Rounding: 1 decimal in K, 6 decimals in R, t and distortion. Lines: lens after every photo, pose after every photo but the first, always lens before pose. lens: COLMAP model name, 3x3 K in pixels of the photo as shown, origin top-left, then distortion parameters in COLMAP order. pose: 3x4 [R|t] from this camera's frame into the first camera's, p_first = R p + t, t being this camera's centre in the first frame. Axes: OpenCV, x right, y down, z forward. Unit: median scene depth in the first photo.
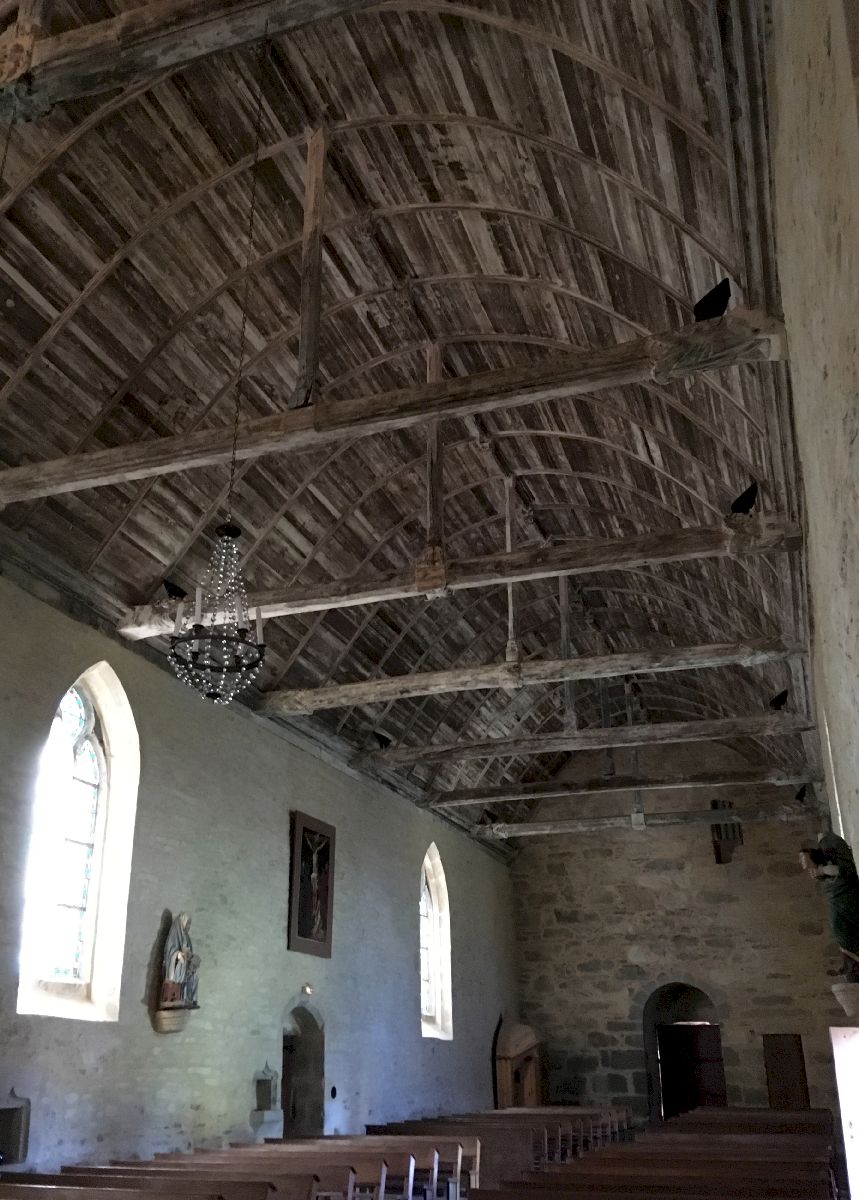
lens RADIAL K [[1103.5, 0, 429.5], [0, 1103.5, 600.0], [0, 0, 1]] dist [0.000341, 0.000120]
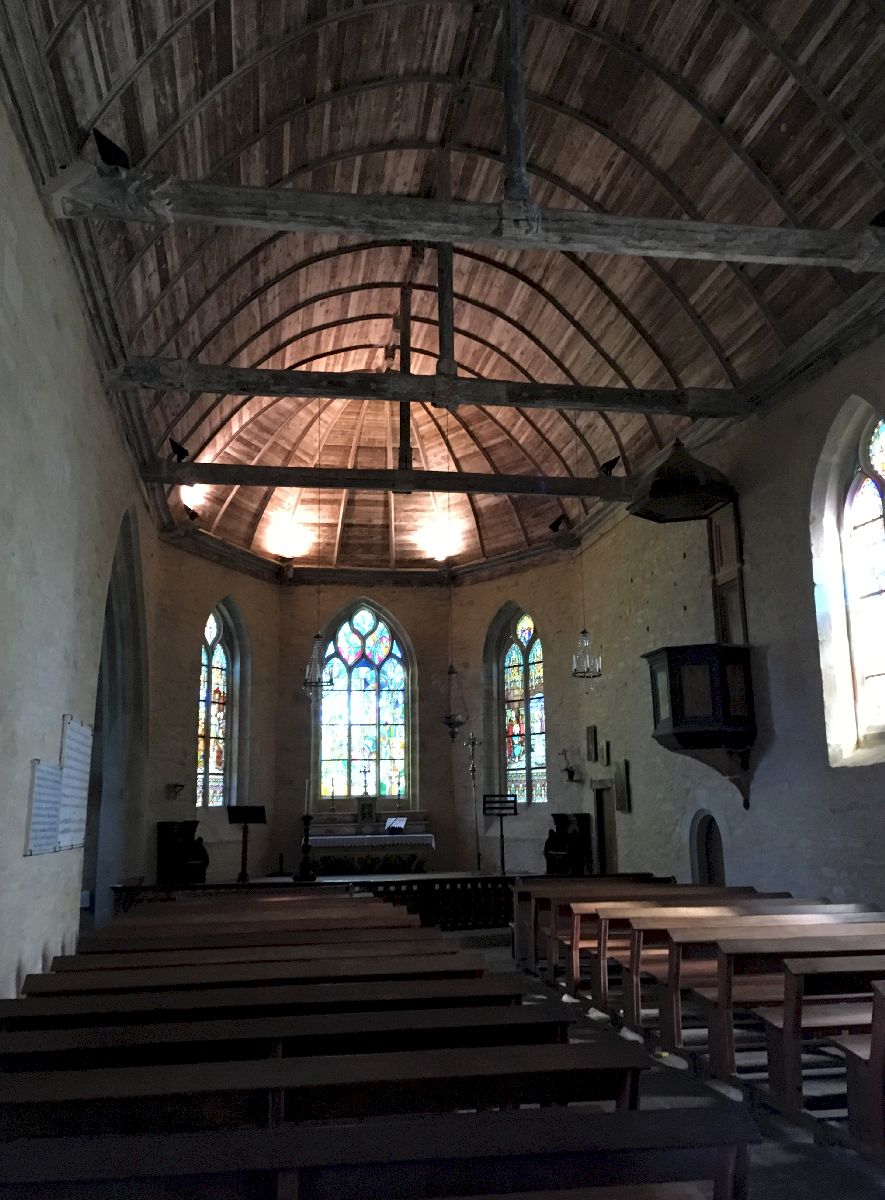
lens RADIAL K [[1057.7, 0, 442.5], [0, 1057.7, 600.0], [0, 0, 1]] dist [-0.000018, -0.000108]
pose [[-0.879129, -0.074971, -0.470651, 0.340451], [0.200081, 0.838247, -0.507257, 0.546000], [0.432551, -0.540113, -0.721926, 1.325043]]
